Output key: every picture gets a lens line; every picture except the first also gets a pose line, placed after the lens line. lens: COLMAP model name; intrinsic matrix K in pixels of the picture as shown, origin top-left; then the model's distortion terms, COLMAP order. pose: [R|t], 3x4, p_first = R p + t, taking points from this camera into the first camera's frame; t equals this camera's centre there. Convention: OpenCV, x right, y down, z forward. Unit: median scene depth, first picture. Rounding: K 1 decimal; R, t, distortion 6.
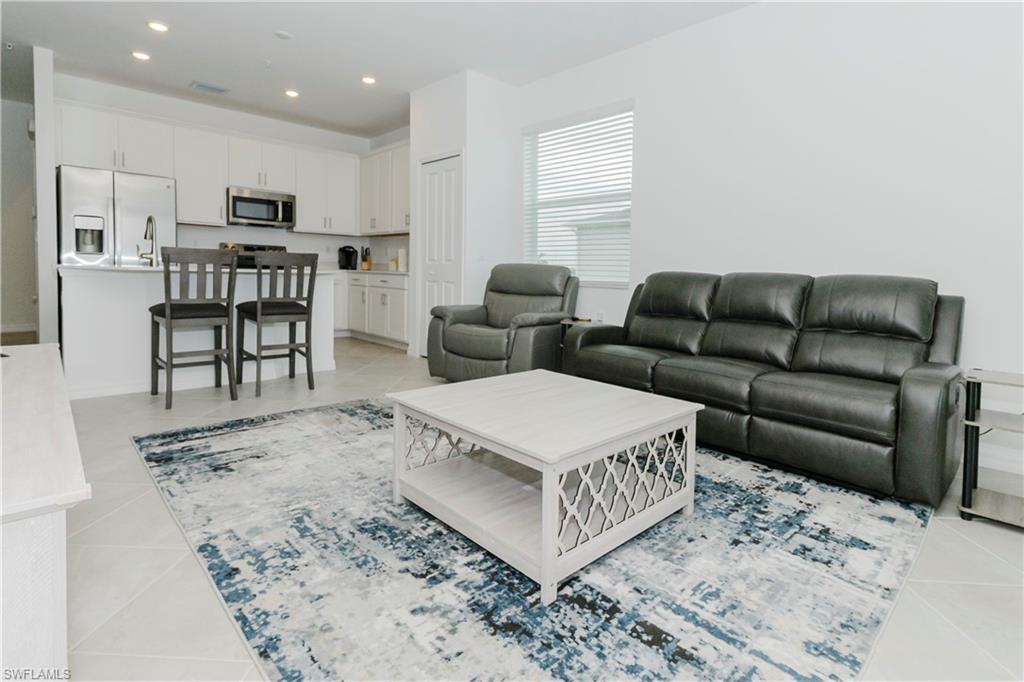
lens RADIAL K [[561.1, 0, 512.0], [0, 561.1, 341.0], [0, 0, 1]] dist [0.024968, -0.000157]
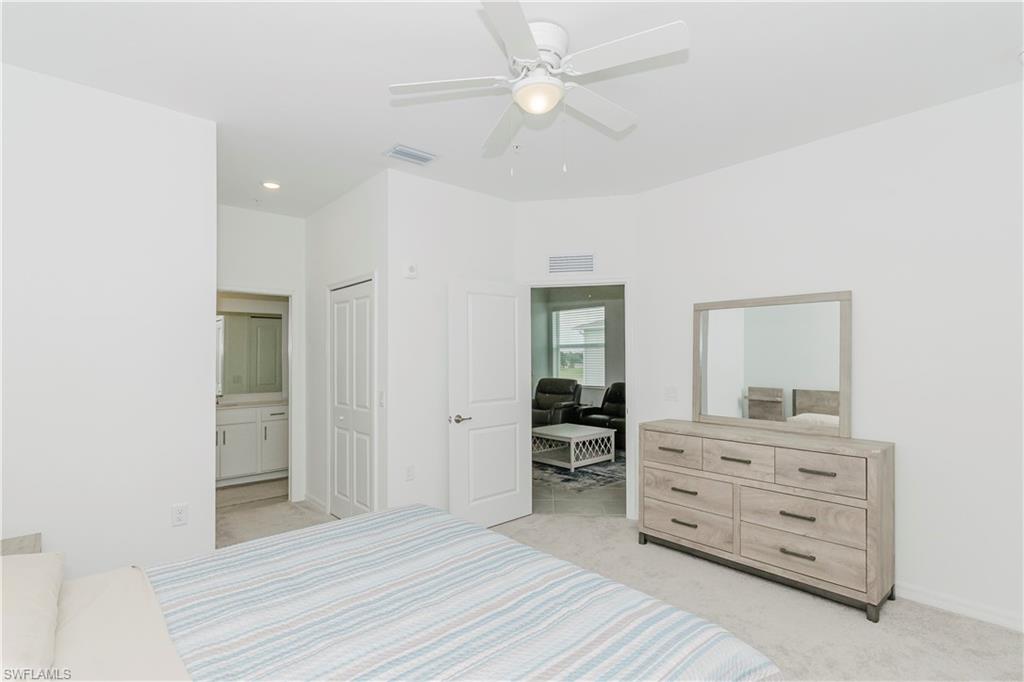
lens RADIAL K [[561.1, 0, 512.0], [0, 561.1, 341.0], [0, 0, 1]] dist [0.024968, -0.000157]
pose [[0.999112, -0.034168, -0.024636, -0.179255], [0.030007, 0.987772, -0.152992, 0.083722], [0.029562, 0.152117, 0.987920, -2.369668]]
